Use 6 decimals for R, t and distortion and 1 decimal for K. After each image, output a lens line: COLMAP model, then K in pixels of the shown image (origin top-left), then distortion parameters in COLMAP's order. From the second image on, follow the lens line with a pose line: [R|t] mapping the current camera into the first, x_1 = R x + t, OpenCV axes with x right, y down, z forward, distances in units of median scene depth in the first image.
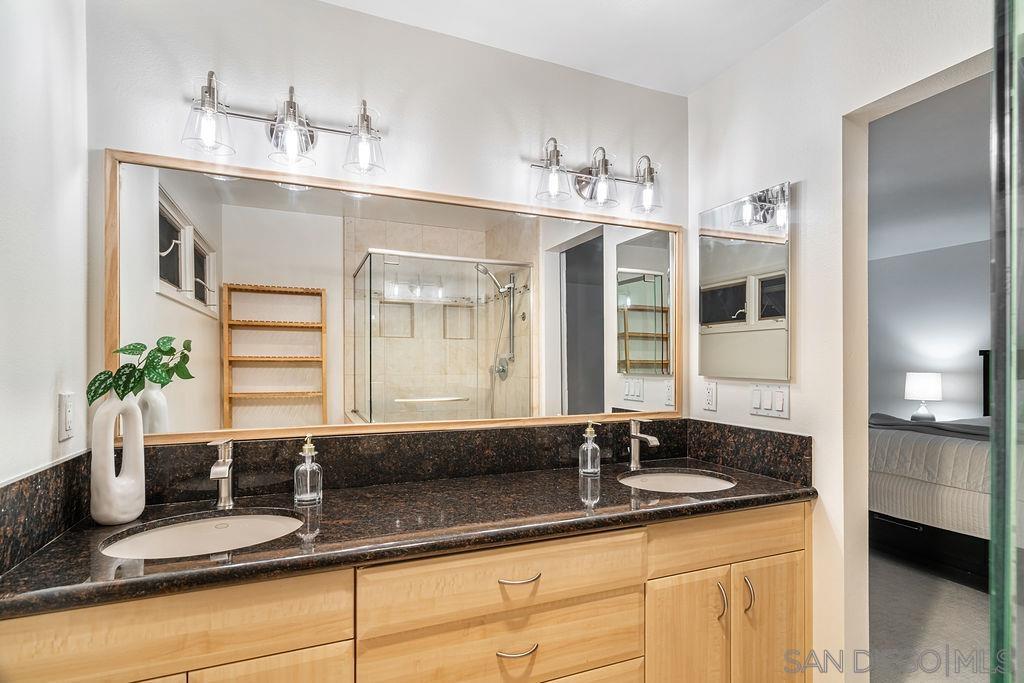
lens RADIAL K [[503.0, 0, 511.2], [0, 503.0, 360.7], [0, 0, 1]] dist [0.000717, 0.000121]
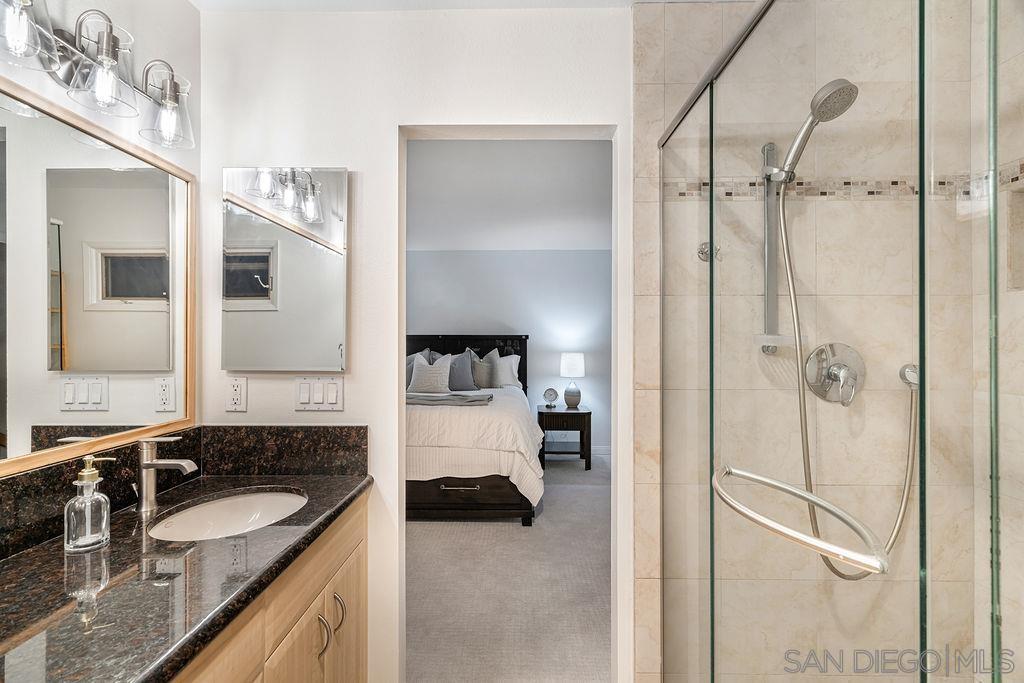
lens RADIAL K [[491.8, 0, 512.0], [0, 491.8, 341.5], [0, 0, 1]] dist [0.001543, 0.000309]
pose [[0.394202, -0.001205, 0.919023, -0.181190], [0.000206, 0.999999, 0.001223, -0.018900], [-0.919024, -0.000292, 0.394202, 0.295465]]
